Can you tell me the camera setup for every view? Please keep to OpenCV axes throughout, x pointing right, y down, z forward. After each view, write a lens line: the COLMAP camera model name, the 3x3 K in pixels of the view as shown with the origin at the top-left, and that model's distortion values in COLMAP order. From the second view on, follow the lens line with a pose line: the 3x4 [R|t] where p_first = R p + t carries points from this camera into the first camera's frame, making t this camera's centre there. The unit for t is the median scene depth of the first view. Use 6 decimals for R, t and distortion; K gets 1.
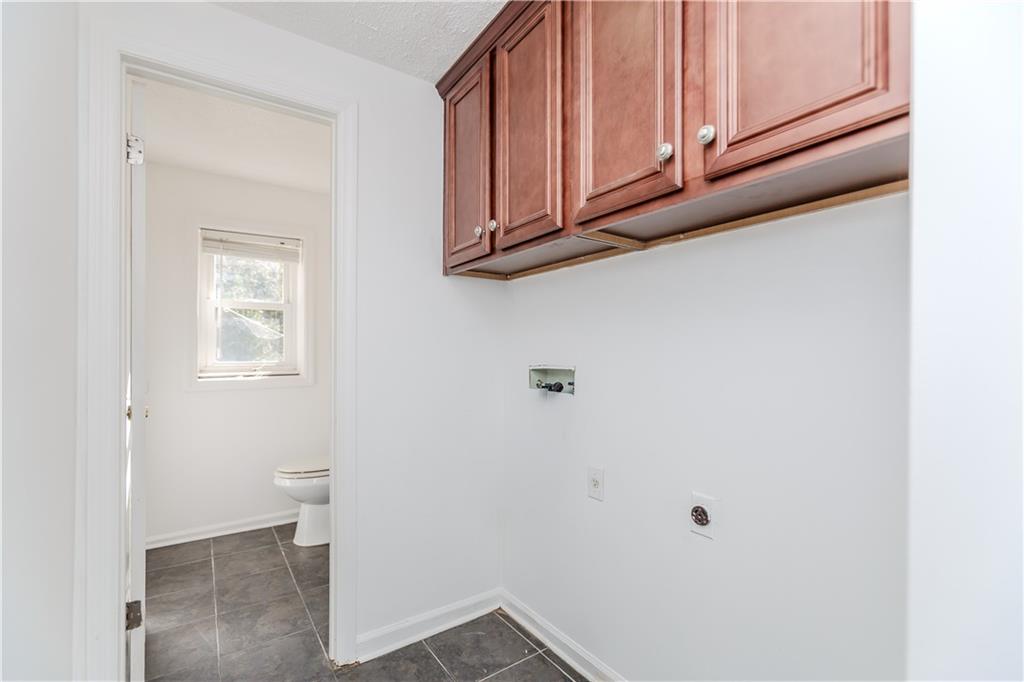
lens RADIAL K [[464.9, 0, 506.9], [0, 464.9, 345.3], [0, 0, 1]] dist [-0.026470, 0.021902]
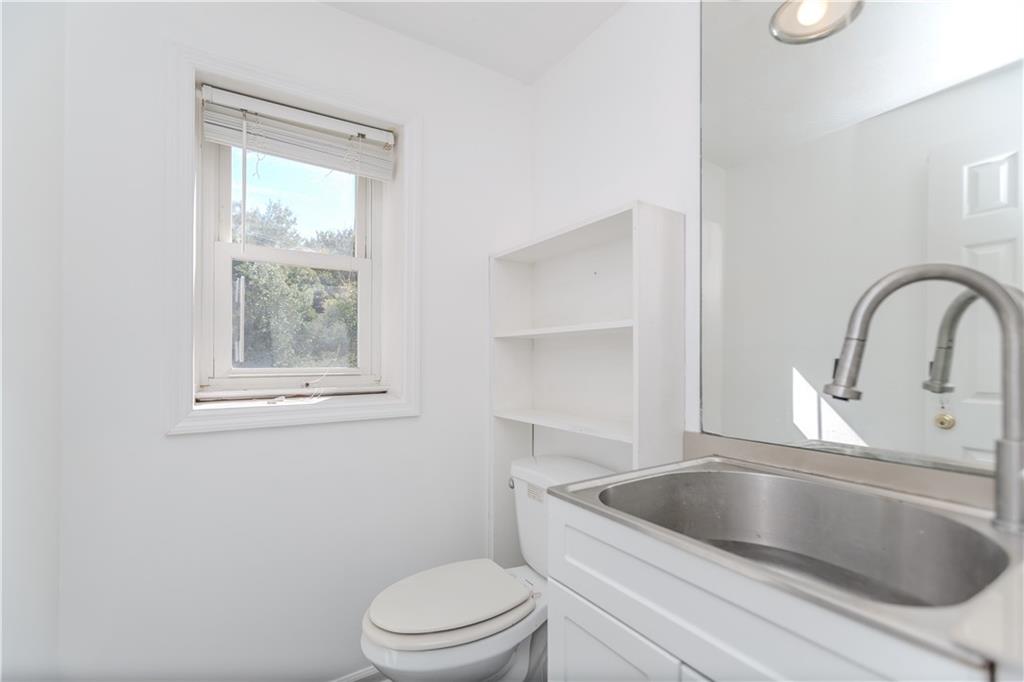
lens RADIAL K [[464.9, 0, 506.9], [0, 464.9, 345.3], [0, 0, 1]] dist [-0.026470, 0.021902]
pose [[0.999656, -0.000183, -0.026242, -0.318255], [-0.000114, 0.999936, -0.011327, 0.016683], [0.026242, 0.011326, 0.999591, 0.504726]]
